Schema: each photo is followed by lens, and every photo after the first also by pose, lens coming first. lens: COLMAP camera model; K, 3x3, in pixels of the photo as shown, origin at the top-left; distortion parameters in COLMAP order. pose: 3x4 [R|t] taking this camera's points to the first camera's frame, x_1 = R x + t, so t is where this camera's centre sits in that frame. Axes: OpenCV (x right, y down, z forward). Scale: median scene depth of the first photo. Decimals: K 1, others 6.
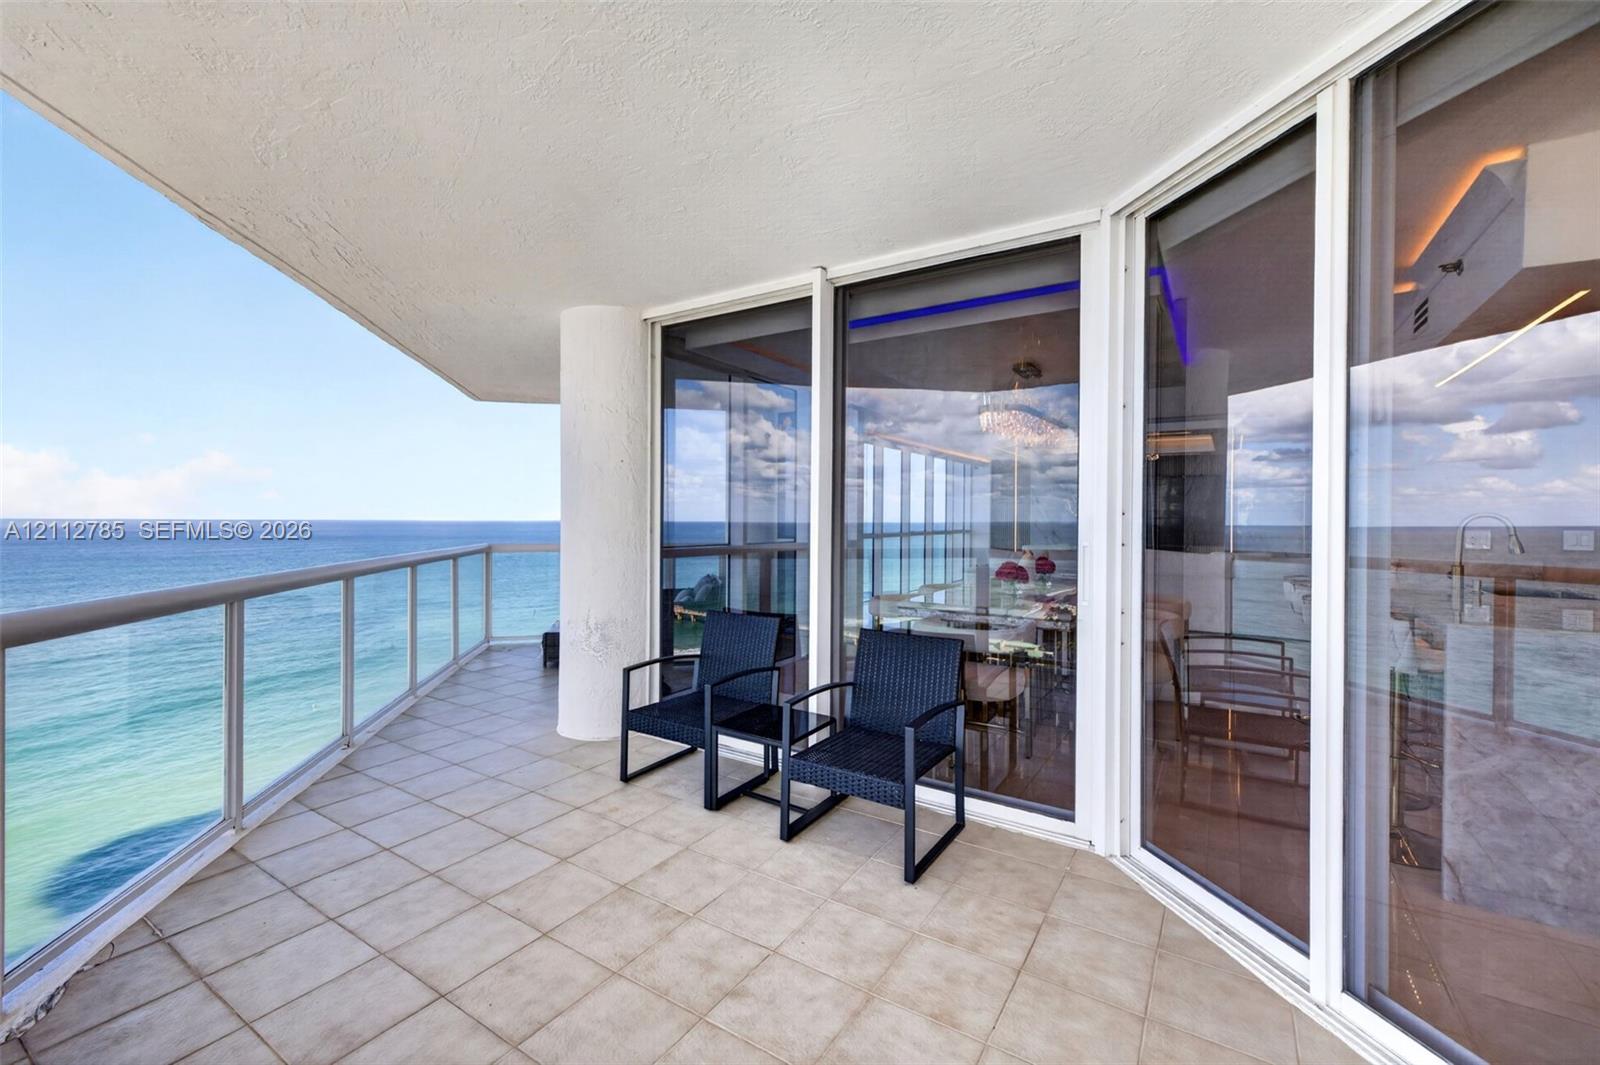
lens RADIAL K [[662.9, 0, 796.6], [0, 662.9, 520.5], [0, 0, 1]] dist [0.003114, -0.000199]
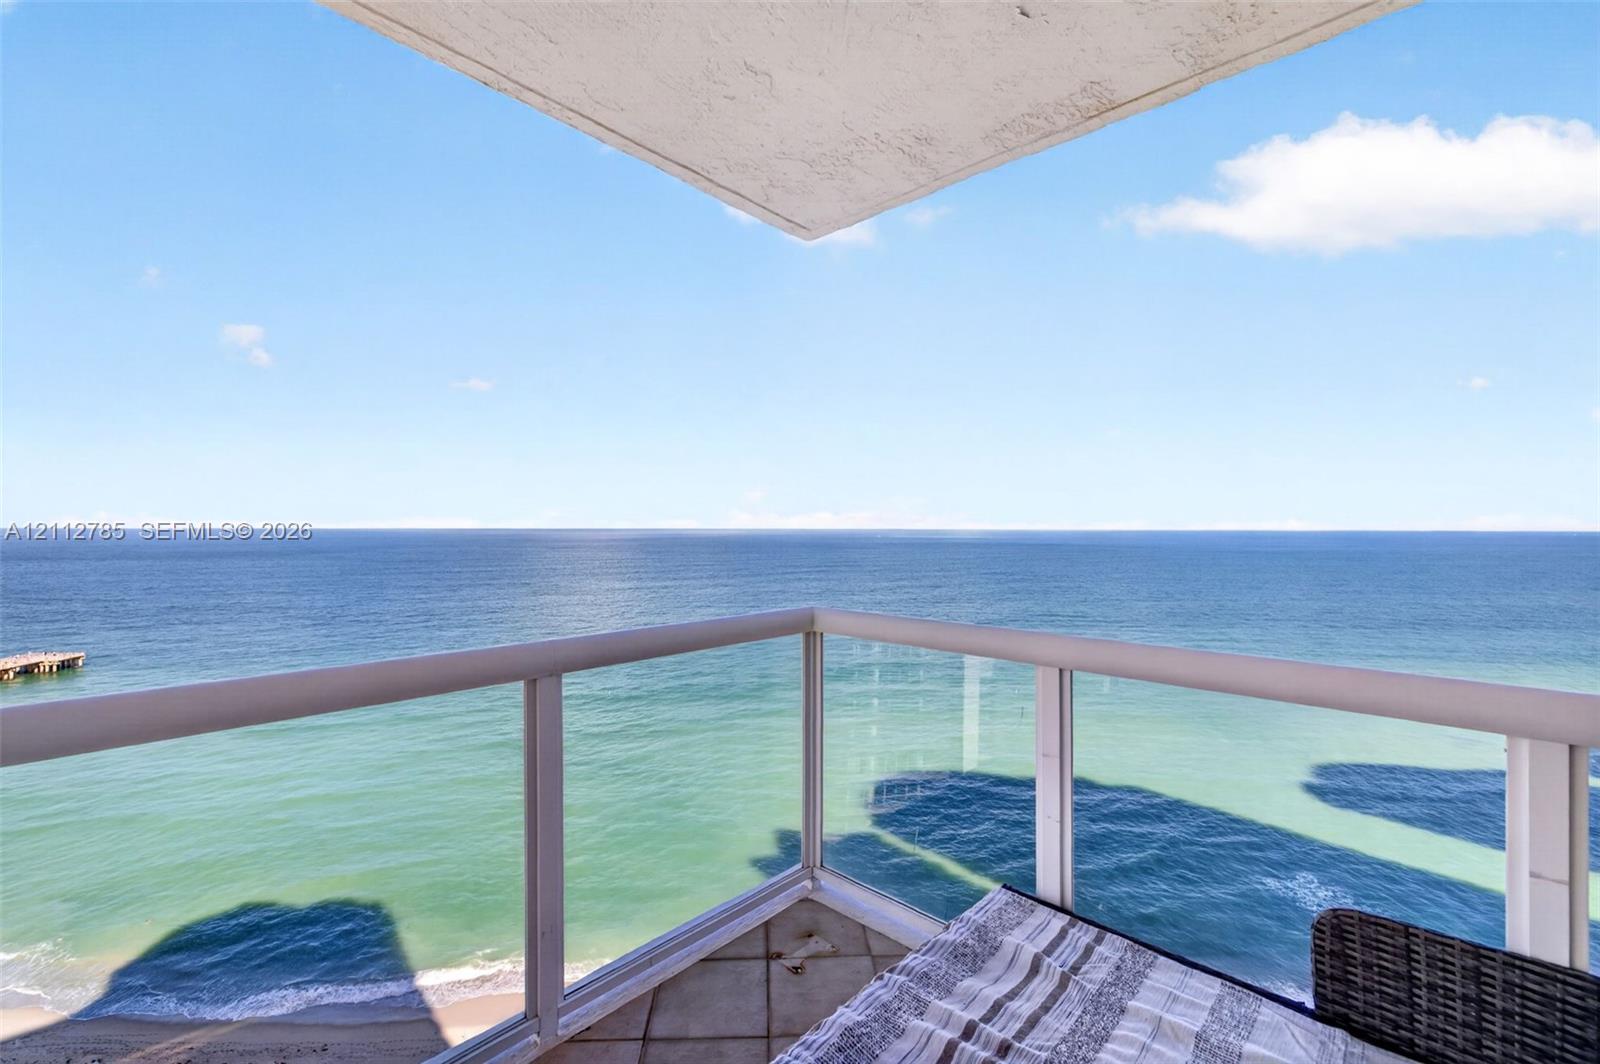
lens RADIAL K [[662.9, 0, 796.6], [0, 662.9, 520.0], [0, 0, 1]] dist [0.003114, -0.000199]
pose [[0.593732, -0.033777, -0.803954, -0.170261], [-0.000939, 0.999089, -0.042669, -0.003294], [0.804662, 0.026089, 0.593159, 0.796324]]
